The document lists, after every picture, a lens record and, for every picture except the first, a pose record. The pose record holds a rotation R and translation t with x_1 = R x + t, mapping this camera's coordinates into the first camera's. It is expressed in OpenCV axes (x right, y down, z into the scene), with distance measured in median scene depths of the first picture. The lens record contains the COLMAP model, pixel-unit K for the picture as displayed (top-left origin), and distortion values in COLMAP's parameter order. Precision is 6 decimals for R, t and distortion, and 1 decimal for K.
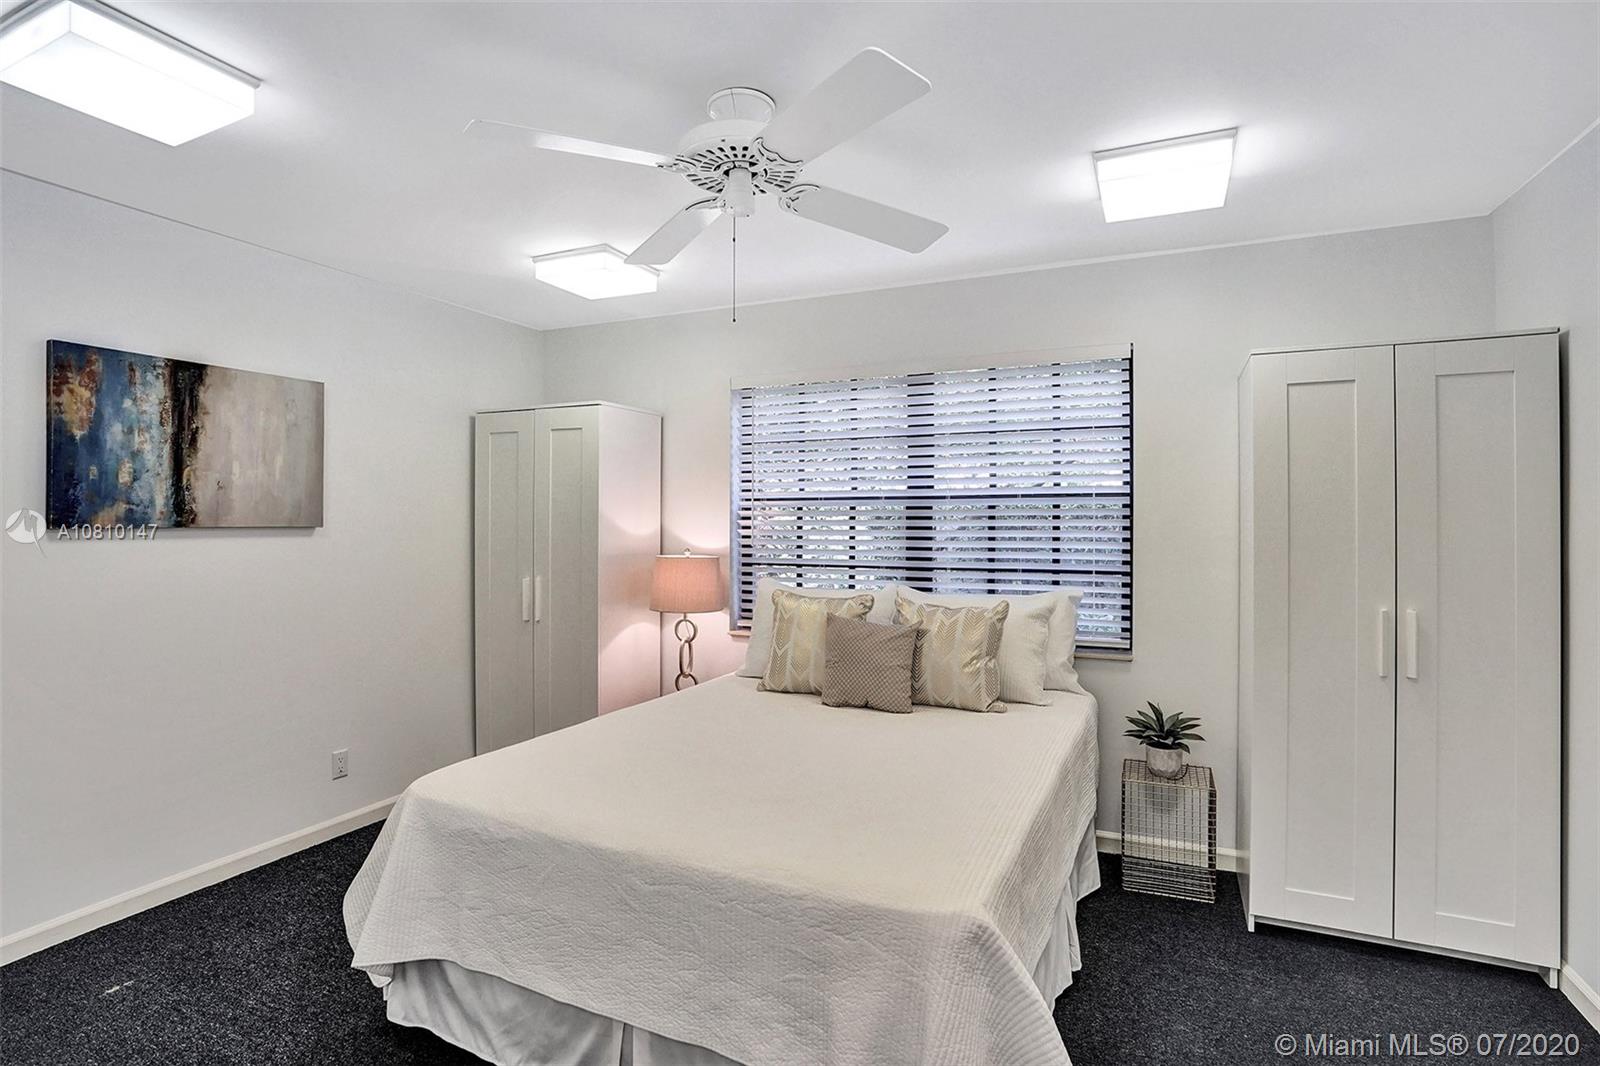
lens RADIAL K [[749.7, 0, 803.9], [0, 749.7, 524.4], [0, 0, 1]] dist [-0.058587, 0.021380]
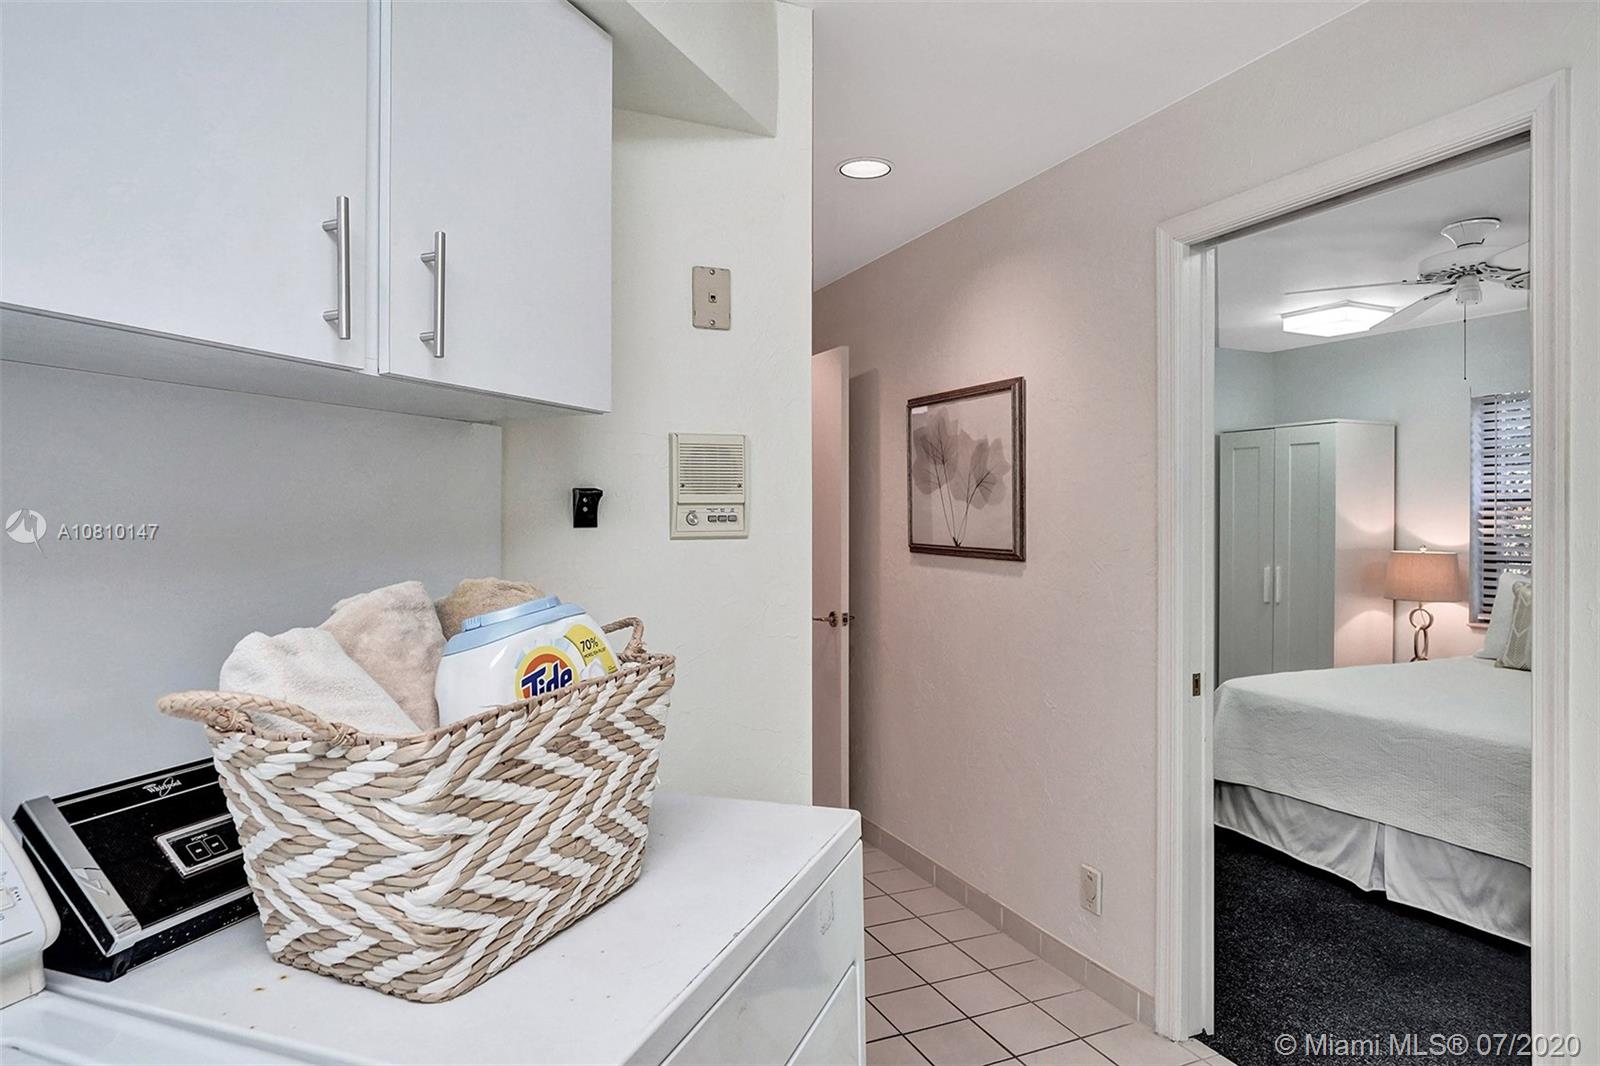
lens RADIAL K [[949.3, 0, 804.3], [0, 949.3, 525.8], [0, 0, 1]] dist [-0.005282, 0.002871]
pose [[0.747543, 0.003032, -0.664207, 0.091996], [-0.003727, 0.999993, 0.000370, 0.006411], [0.664203, 0.002199, 0.747549, -0.662015]]
